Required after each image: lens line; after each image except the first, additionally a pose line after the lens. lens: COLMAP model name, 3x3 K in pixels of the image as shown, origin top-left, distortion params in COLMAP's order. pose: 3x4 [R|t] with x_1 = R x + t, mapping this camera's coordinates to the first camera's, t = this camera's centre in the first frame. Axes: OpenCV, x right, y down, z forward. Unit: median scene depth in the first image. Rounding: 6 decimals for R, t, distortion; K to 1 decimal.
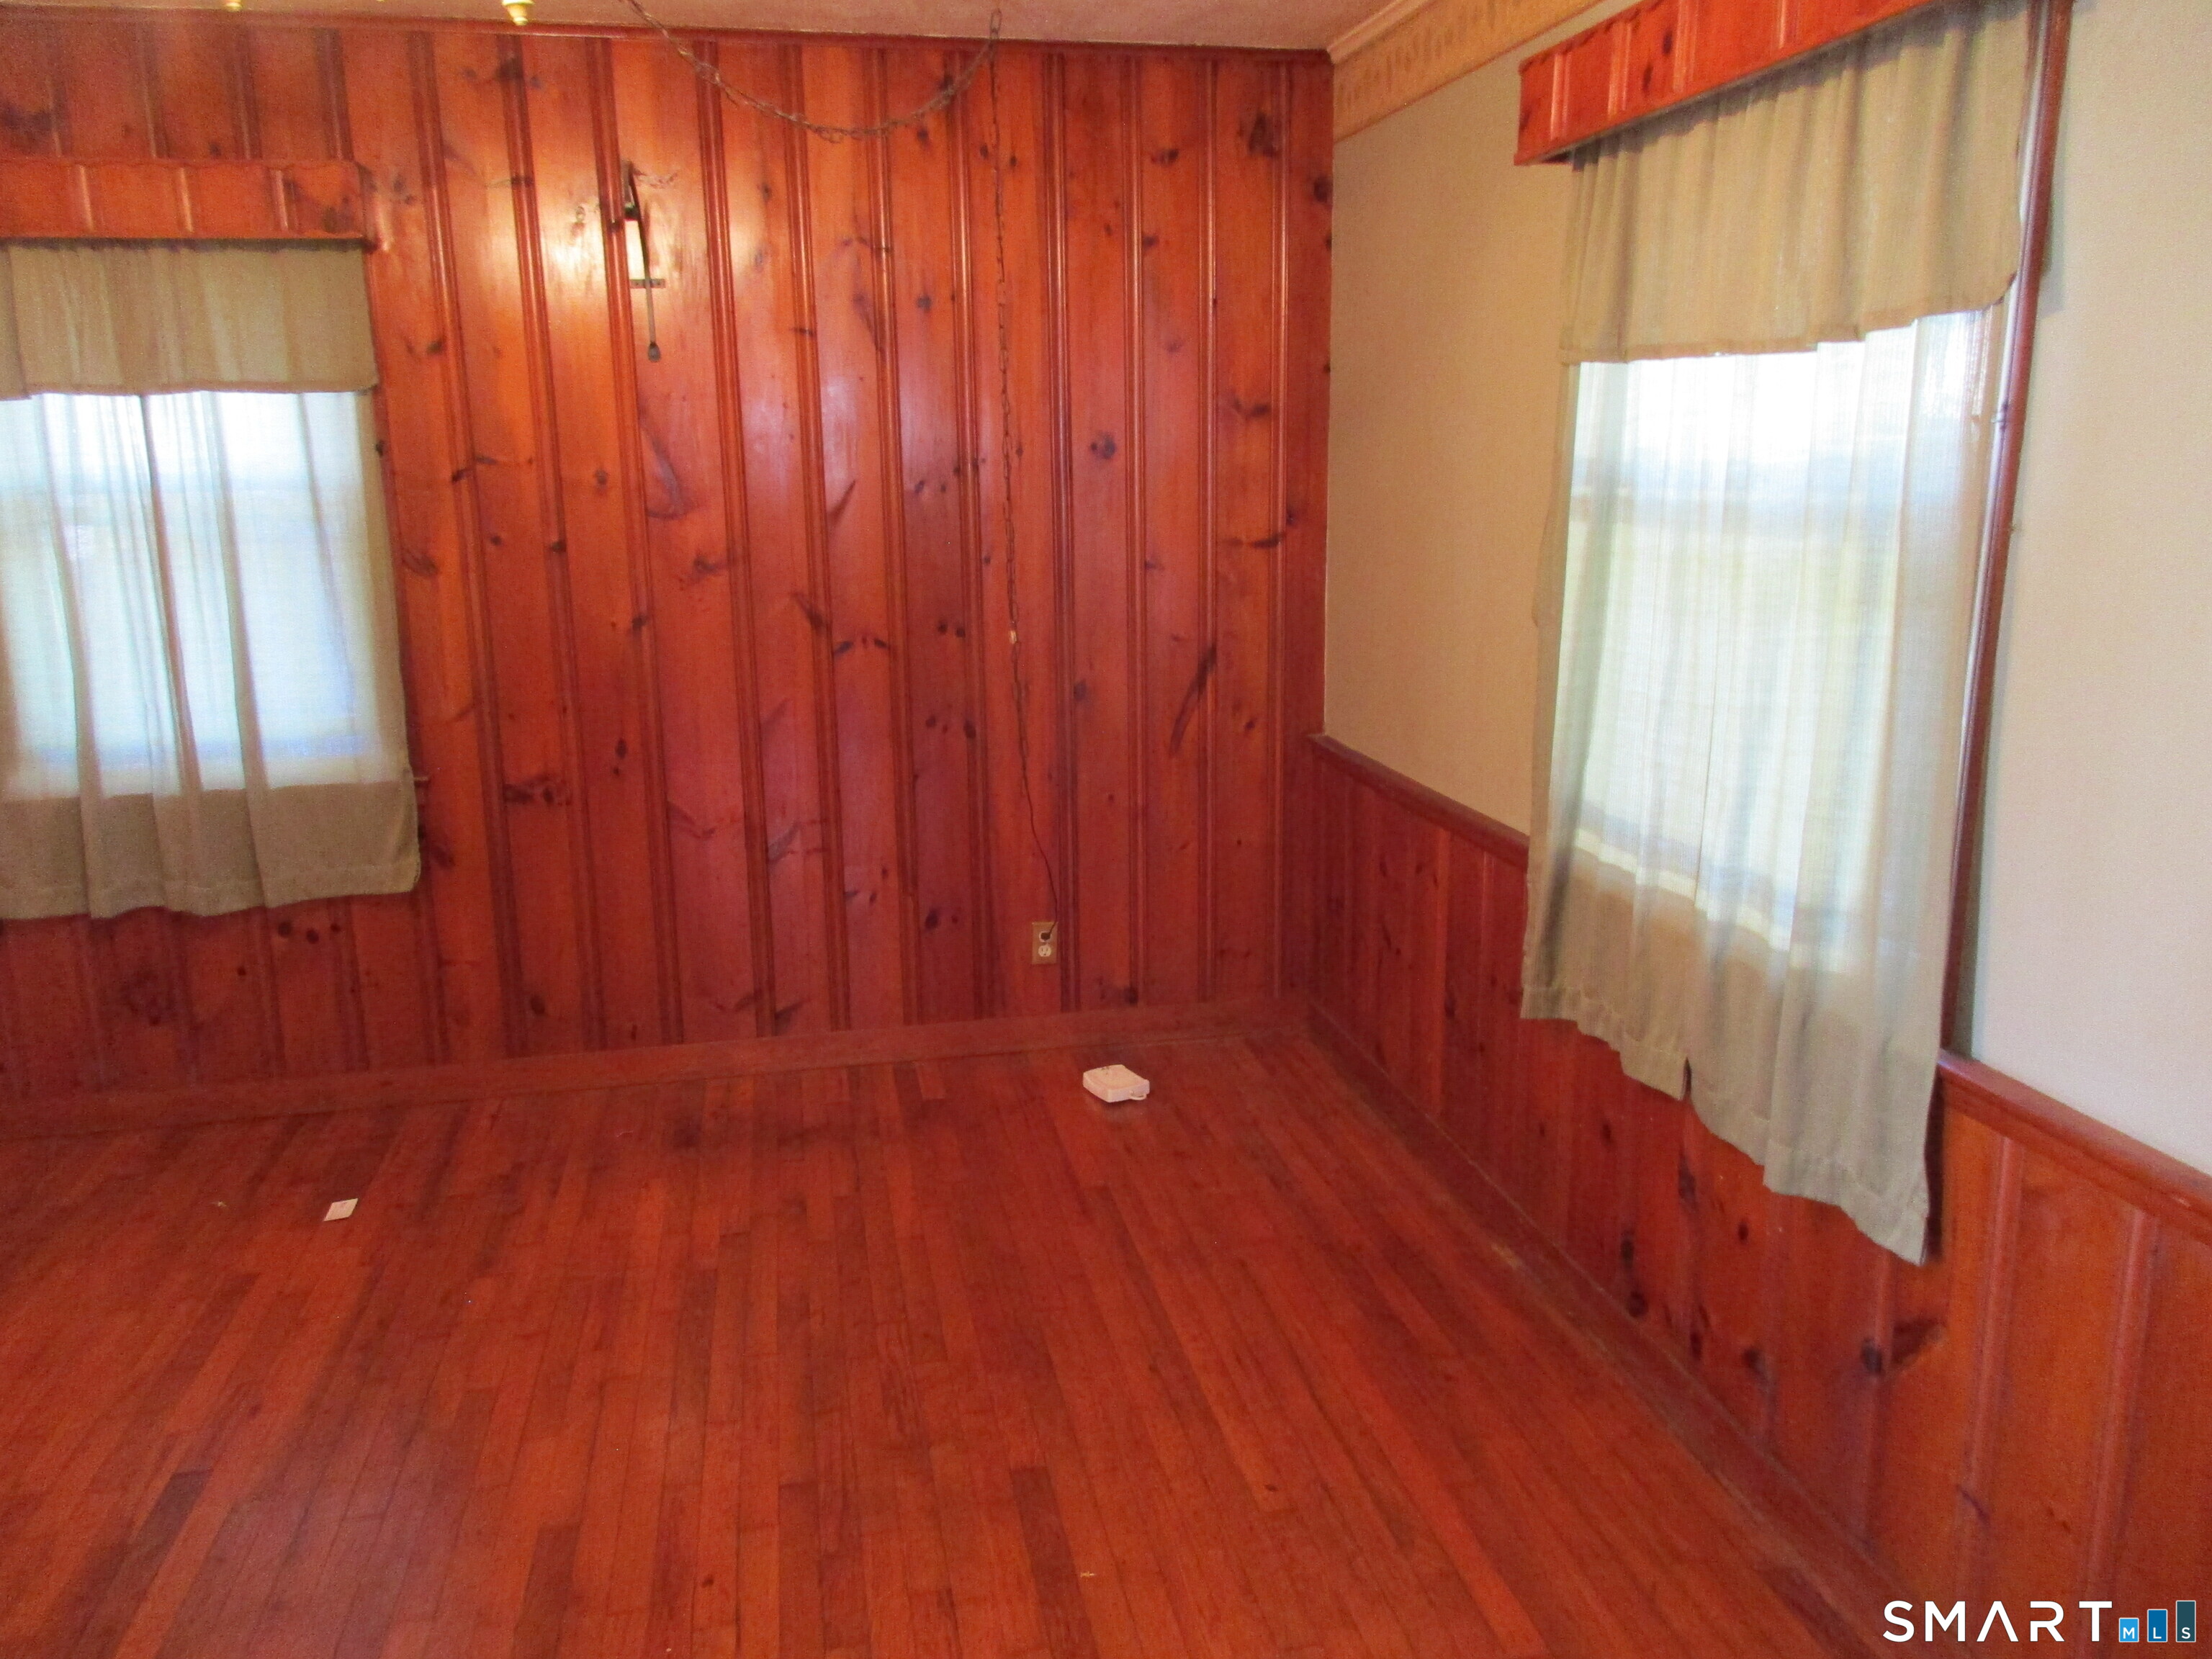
lens RADIAL K [[1650.4, 0, 1111.7], [0, 1650.4, 835.3], [0, 0, 1]] dist [0.005061, 0.004124]
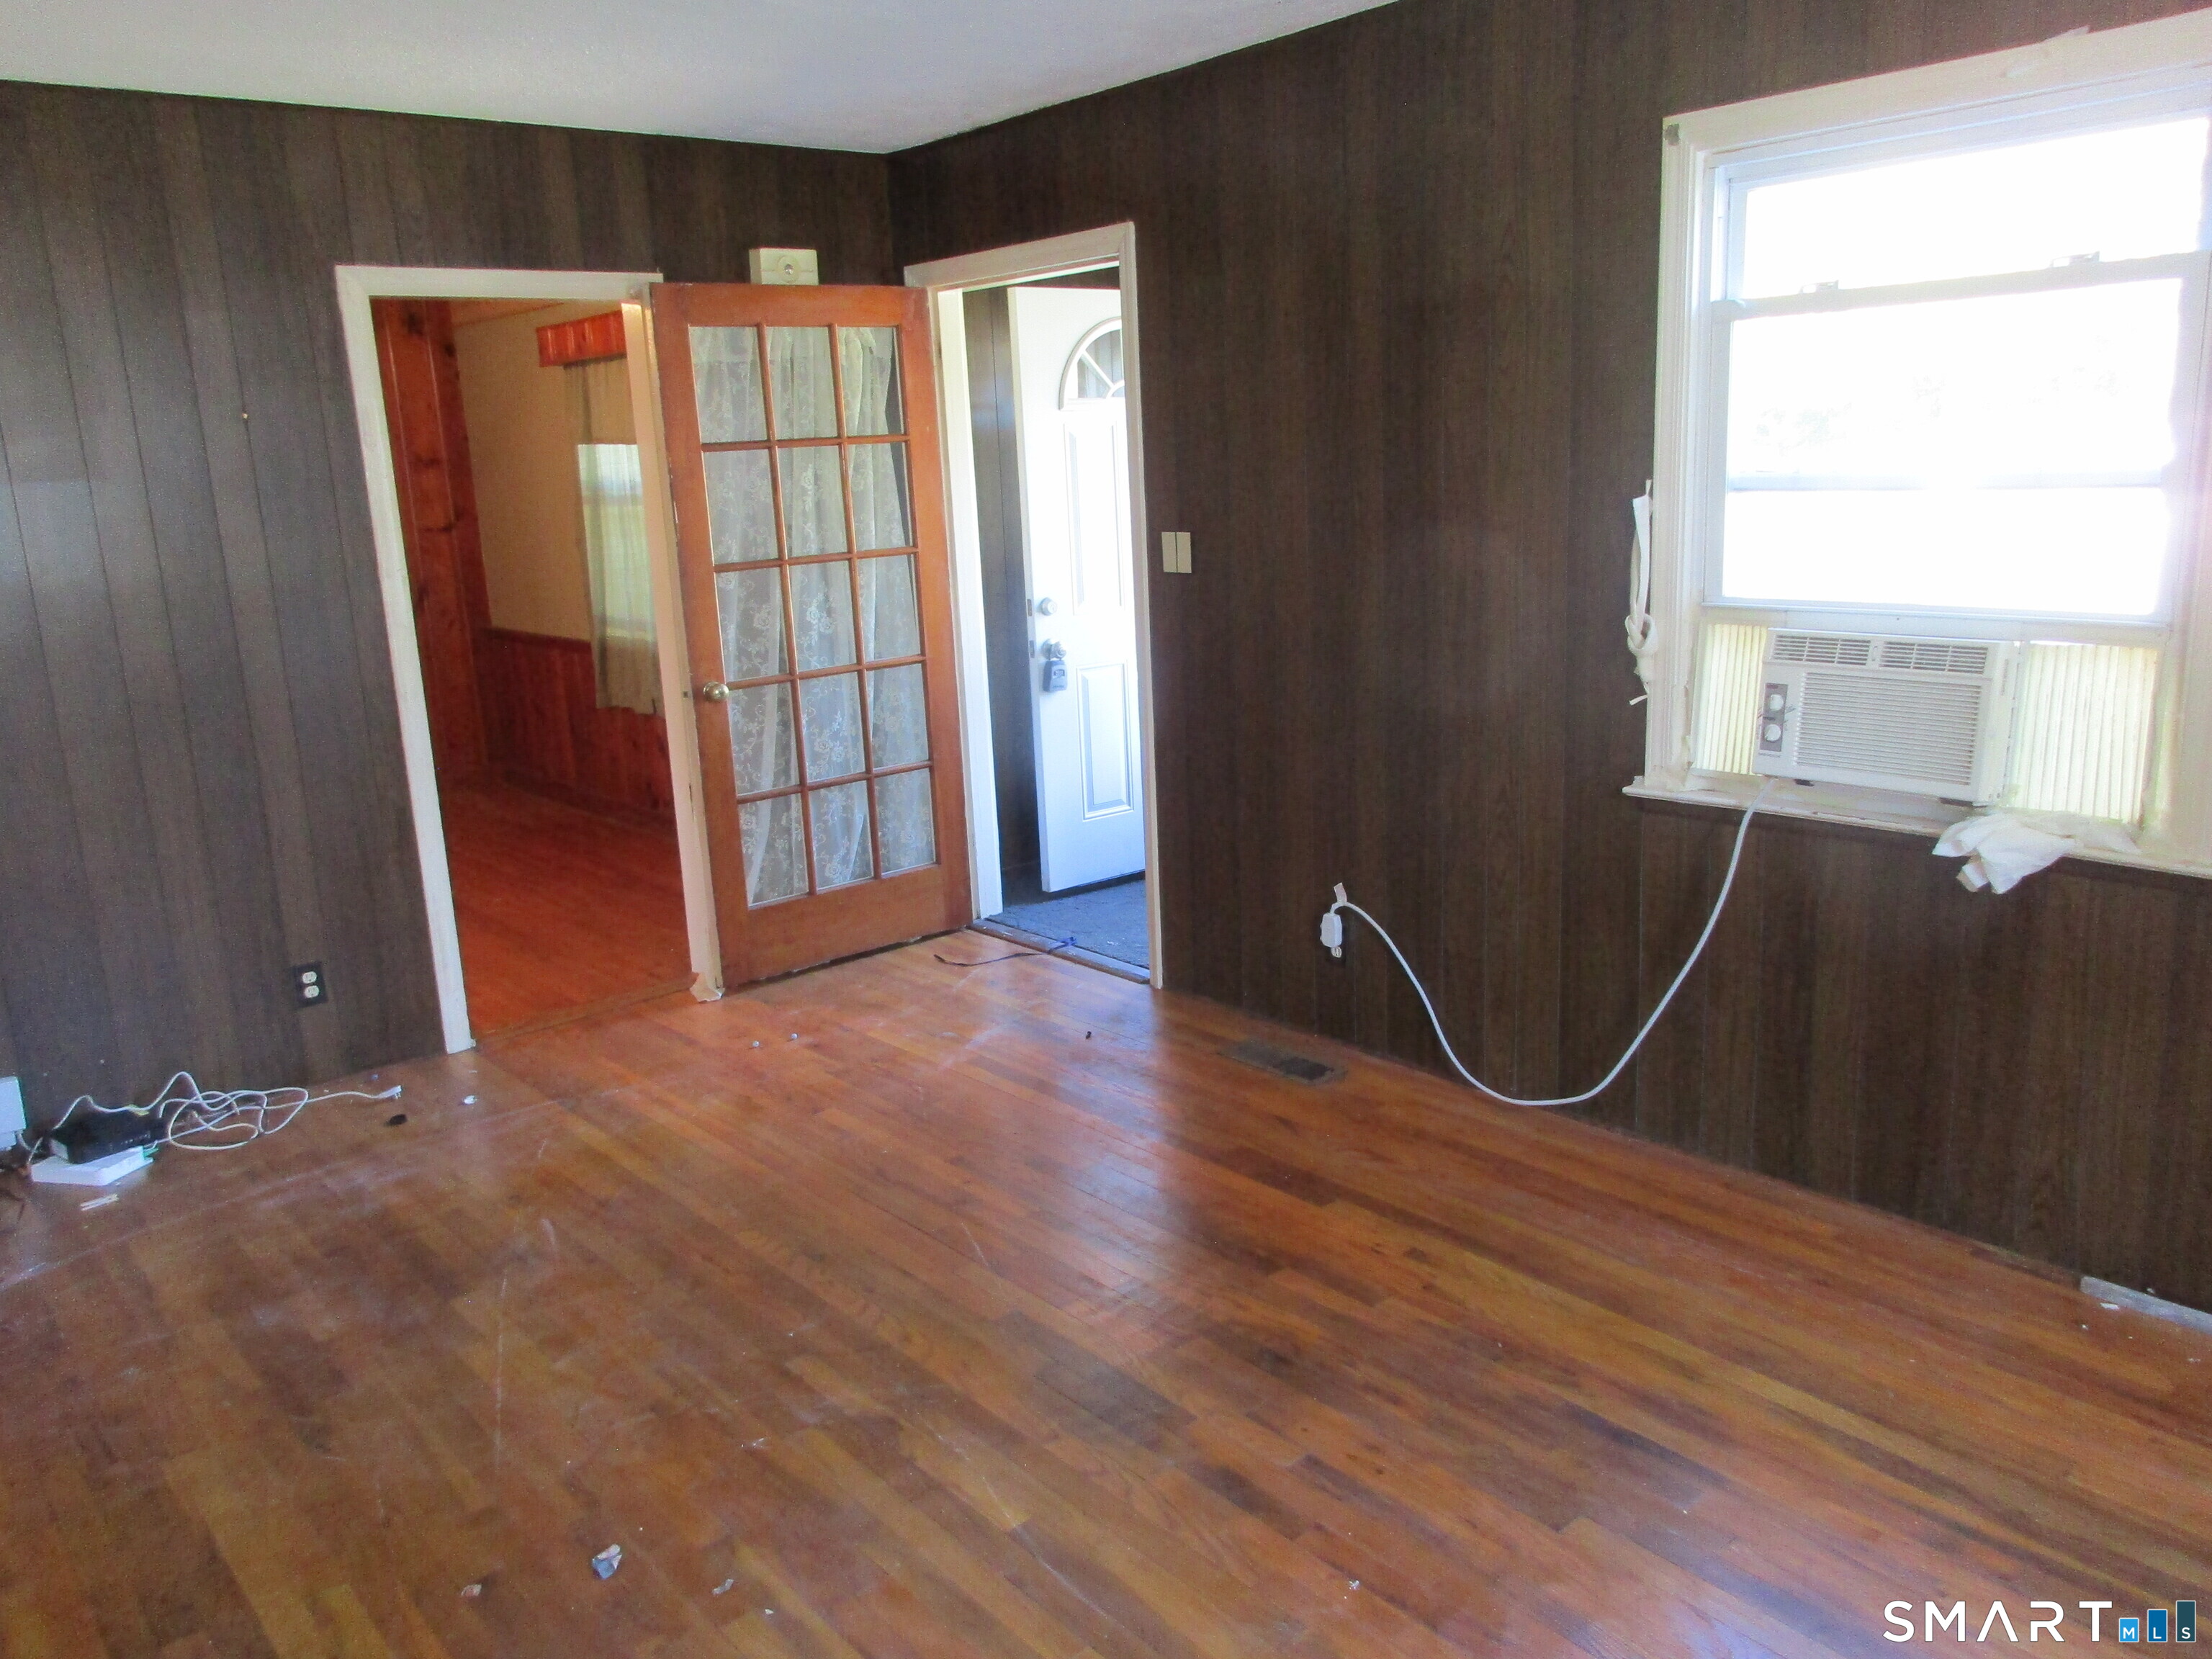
lens RADIAL K [[1650.4, 0, 1113.7], [0, 1650.4, 826.6], [0, 0, 1]] dist [0.005061, 0.004124]
pose [[0.874223, -0.133733, 0.466744, -0.249931], [0.142124, 0.989697, 0.017369, 0.354772], [-0.464258, 0.051151, 0.884222, -1.530361]]
